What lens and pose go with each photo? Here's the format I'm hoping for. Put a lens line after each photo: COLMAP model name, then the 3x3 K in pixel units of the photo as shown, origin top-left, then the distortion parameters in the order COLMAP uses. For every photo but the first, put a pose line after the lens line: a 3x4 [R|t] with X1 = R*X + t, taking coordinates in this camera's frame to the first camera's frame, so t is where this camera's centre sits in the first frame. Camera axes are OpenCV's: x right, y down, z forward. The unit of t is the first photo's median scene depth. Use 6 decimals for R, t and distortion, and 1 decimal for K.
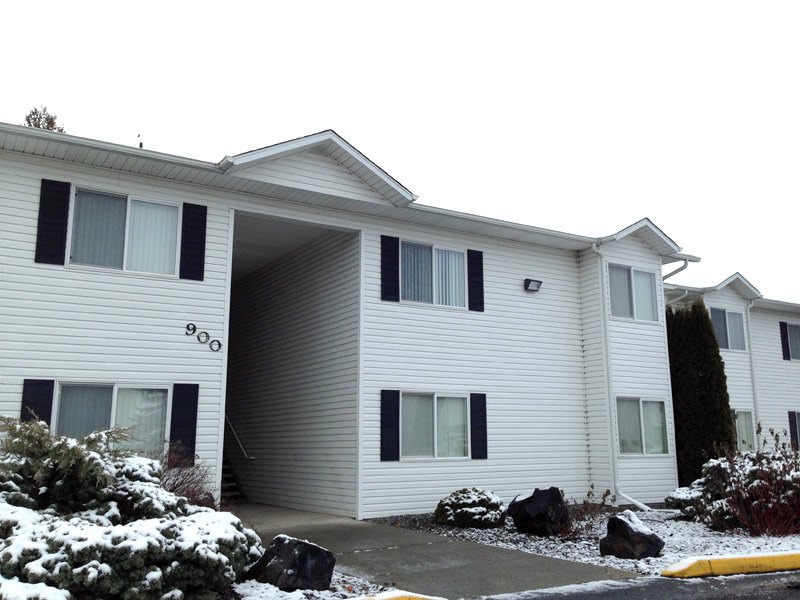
lens RADIAL K [[733.7, 0, 400.0], [0, 733.7, 300.0], [0, 0, 1]] dist [0.103944, -0.202194]
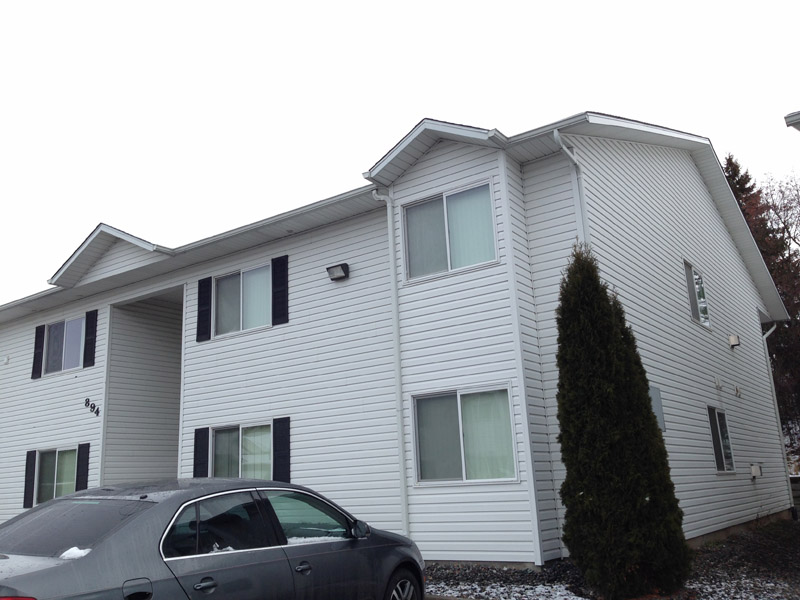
lens RADIAL K [[733.7, 0, 400.0], [0, 733.7, 300.0], [0, 0, 1]] dist [0.103944, -0.202194]
pose [[0.389198, -0.223593, -0.893606, 0.994797], [0.232807, 0.962476, -0.139429, 0.148899], [0.891250, -0.153772, 0.426648, 0.776512]]
